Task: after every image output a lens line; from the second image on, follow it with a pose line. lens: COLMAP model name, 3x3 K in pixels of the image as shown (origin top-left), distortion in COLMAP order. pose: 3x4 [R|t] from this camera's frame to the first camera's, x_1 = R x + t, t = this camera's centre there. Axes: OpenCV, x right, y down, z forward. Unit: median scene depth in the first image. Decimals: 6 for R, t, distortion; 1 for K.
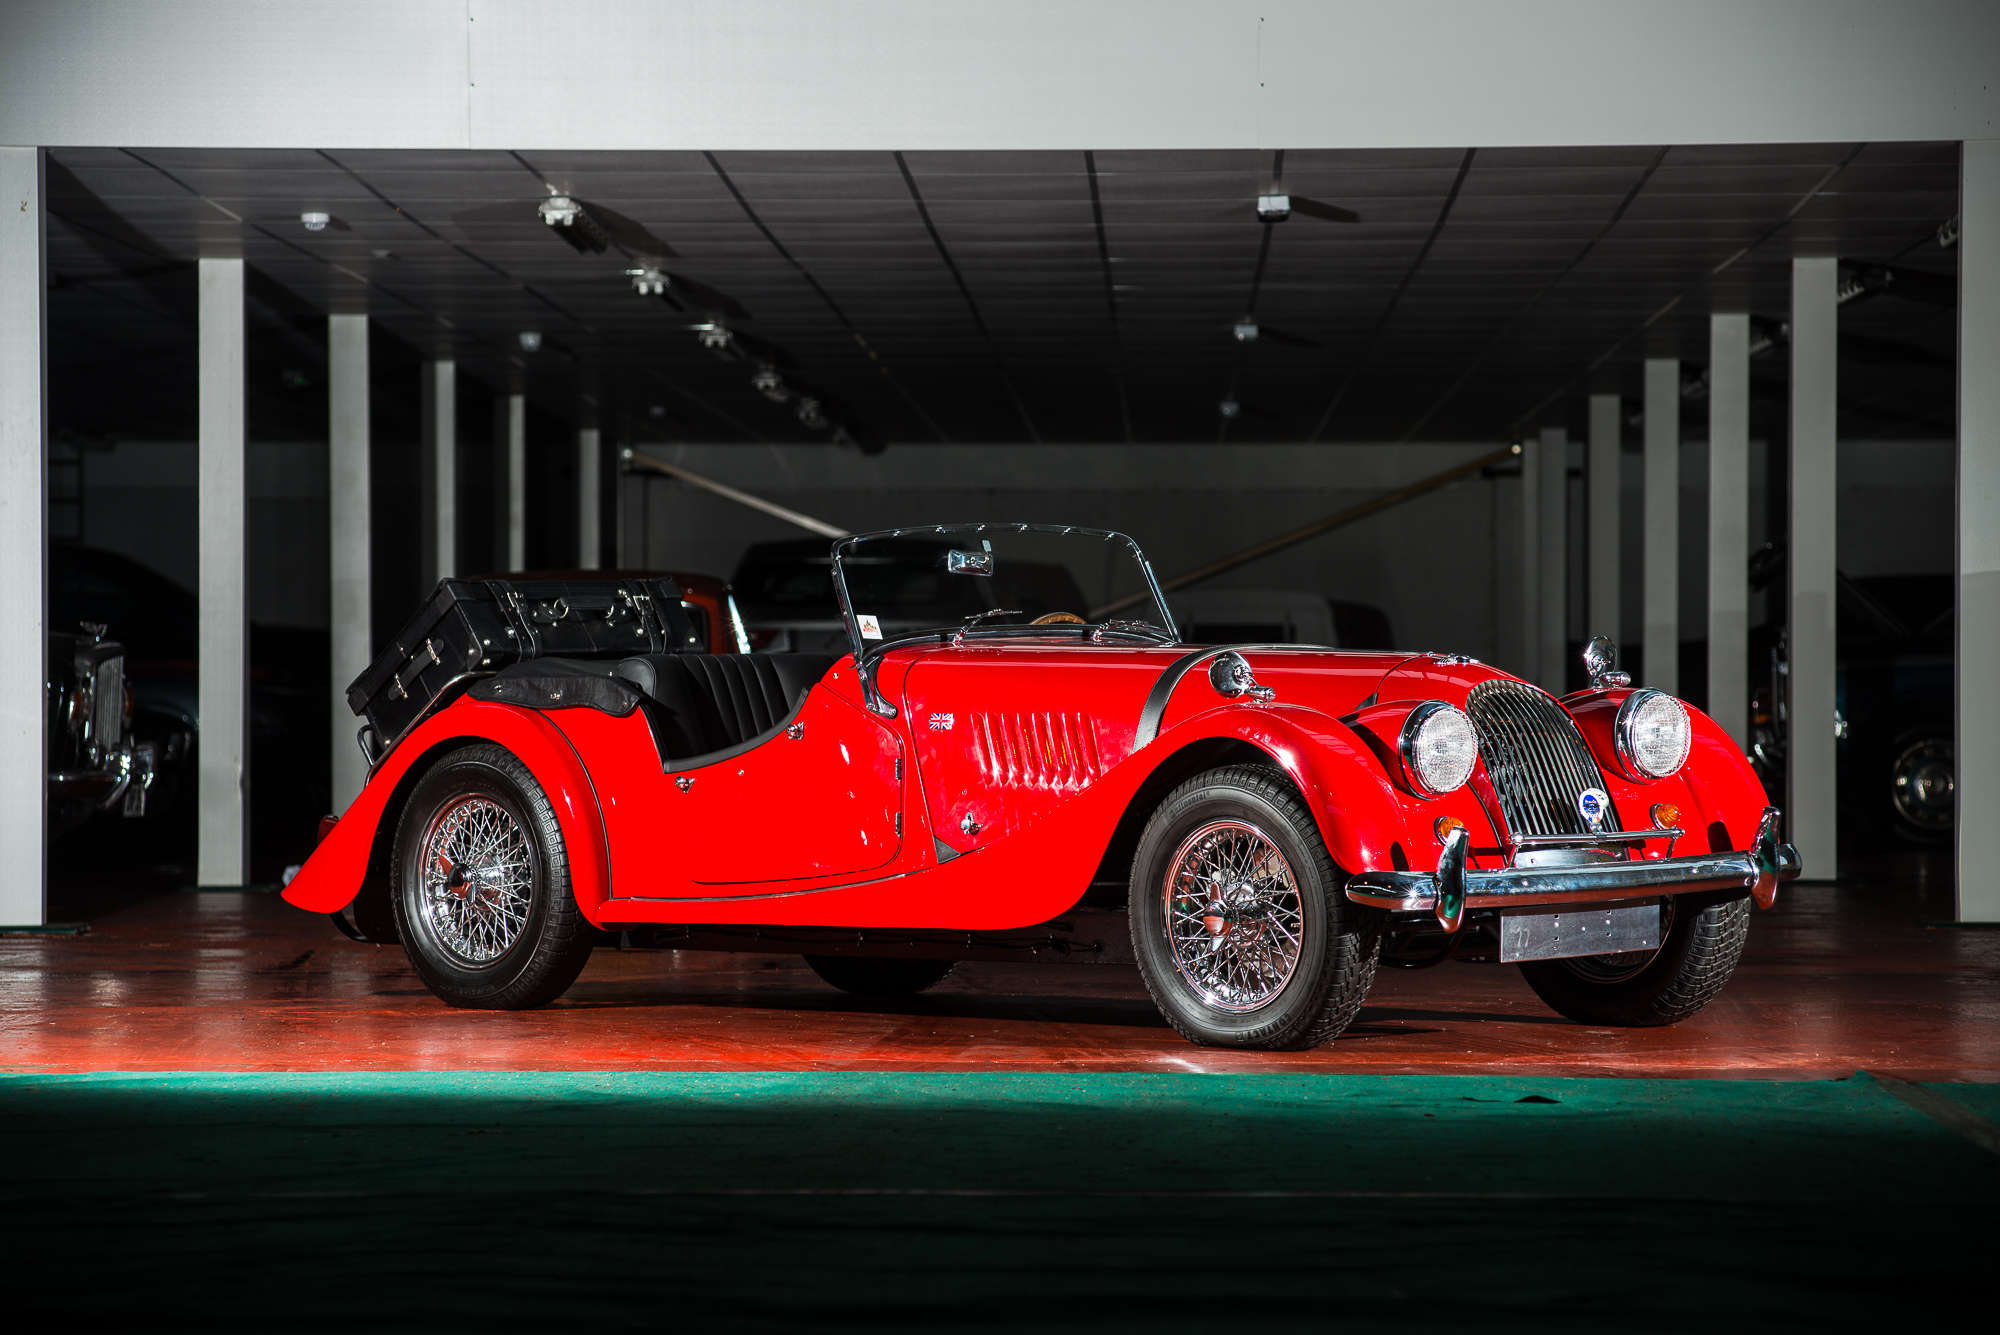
lens RADIAL K [[8372.6, 0, 1000.0], [0, 8372.6, 667.5], [0, 0, 1]] dist [0.796285, 1.043226]
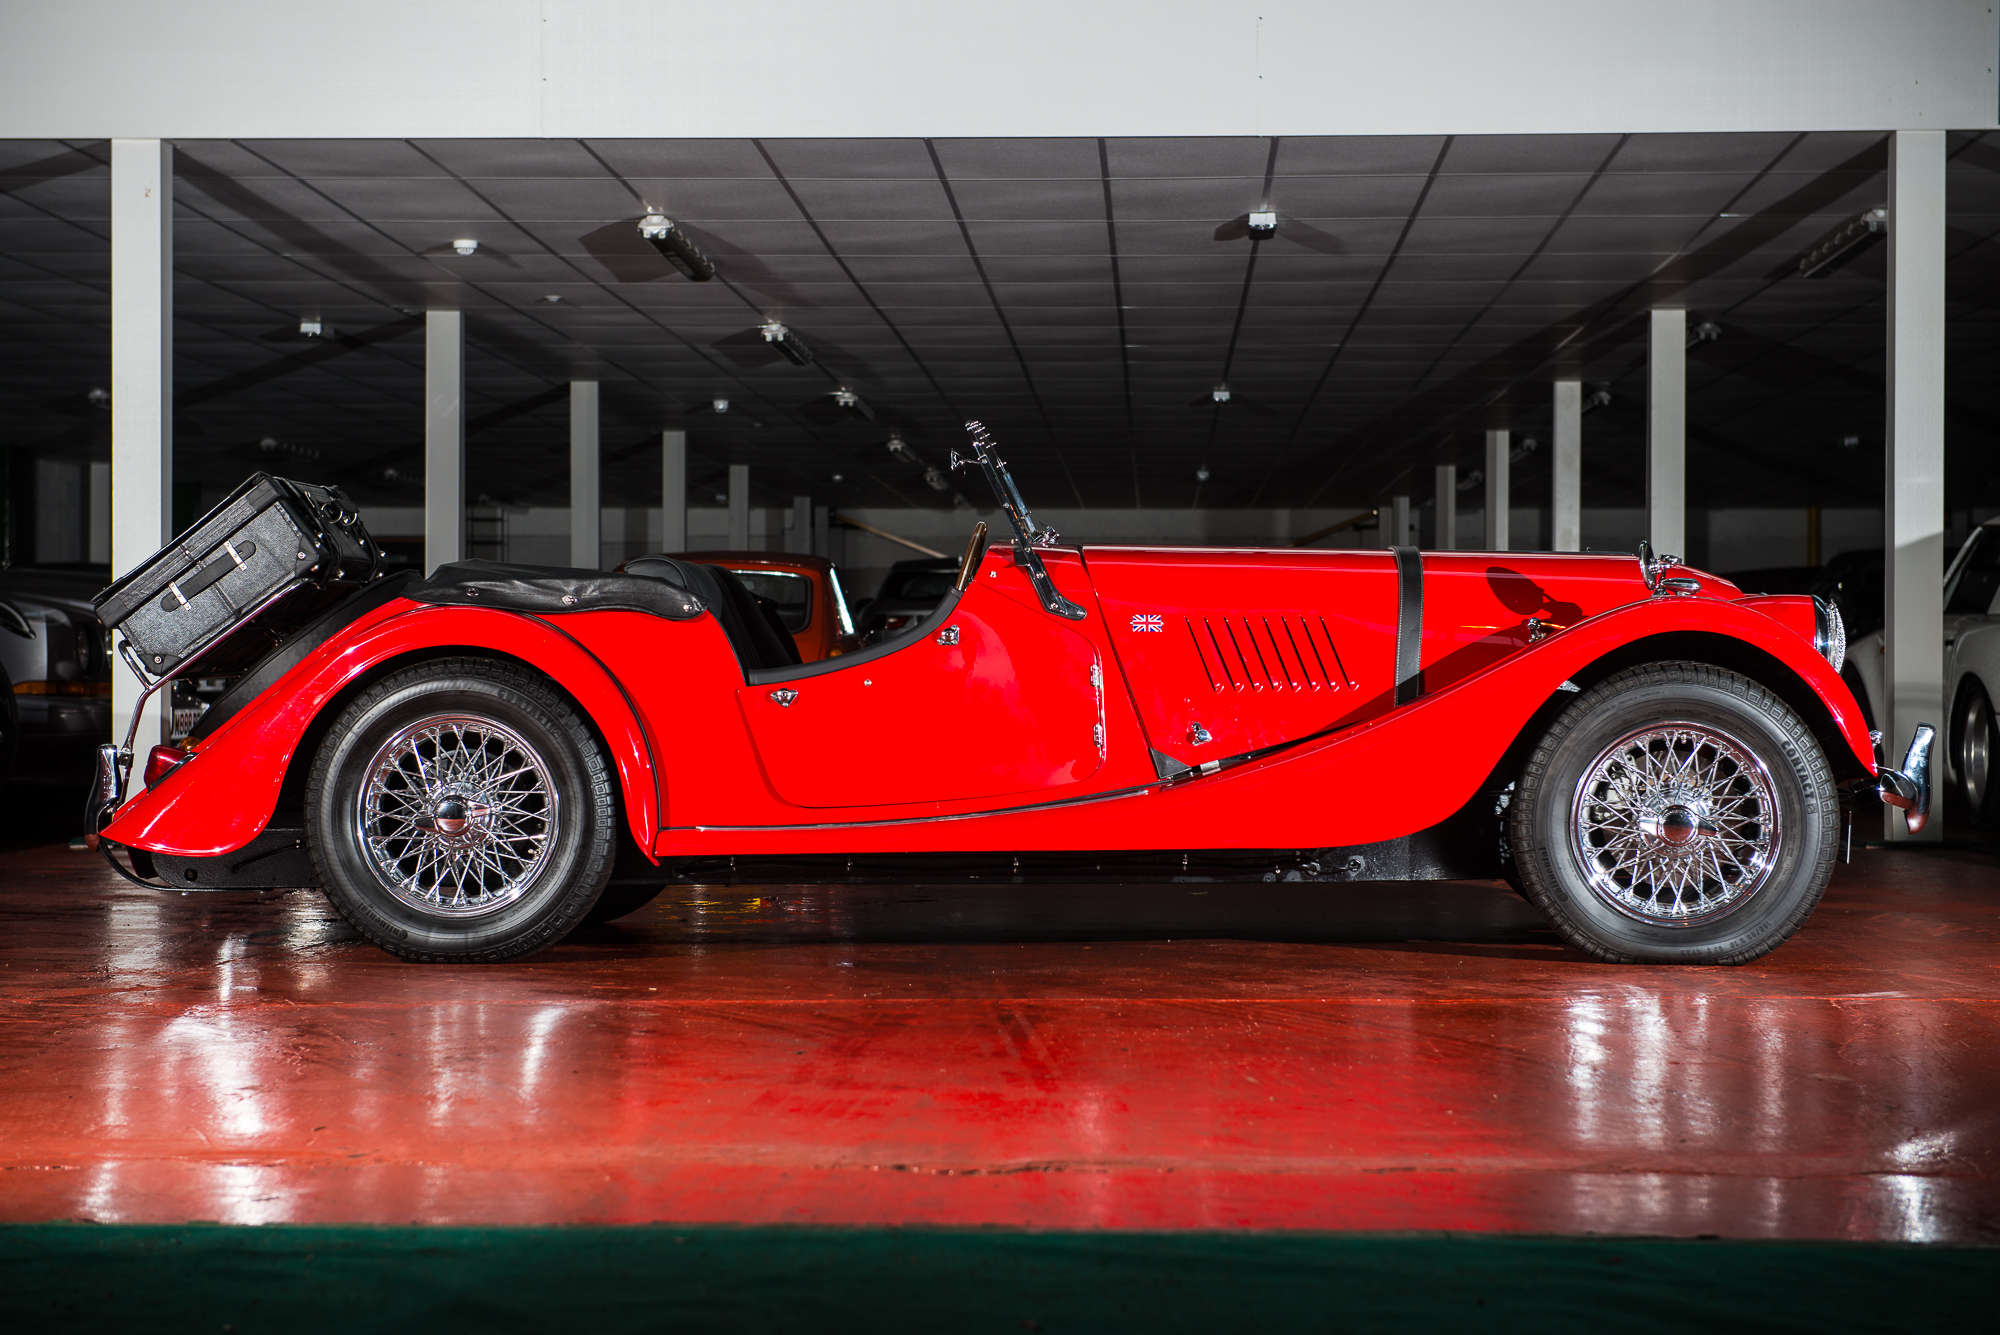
lens RADIAL K [[3978.1, 0, 1000.0], [0, 3978.1, 667.5], [0, 0, 1]] dist [0.170042, -0.613395]
pose [[0.999806, 0.002982, -0.019446, 0.007006], [-0.002959, 0.999995, 0.001256, 0.006658], [0.019449, -0.001198, 0.999810, 0.438543]]
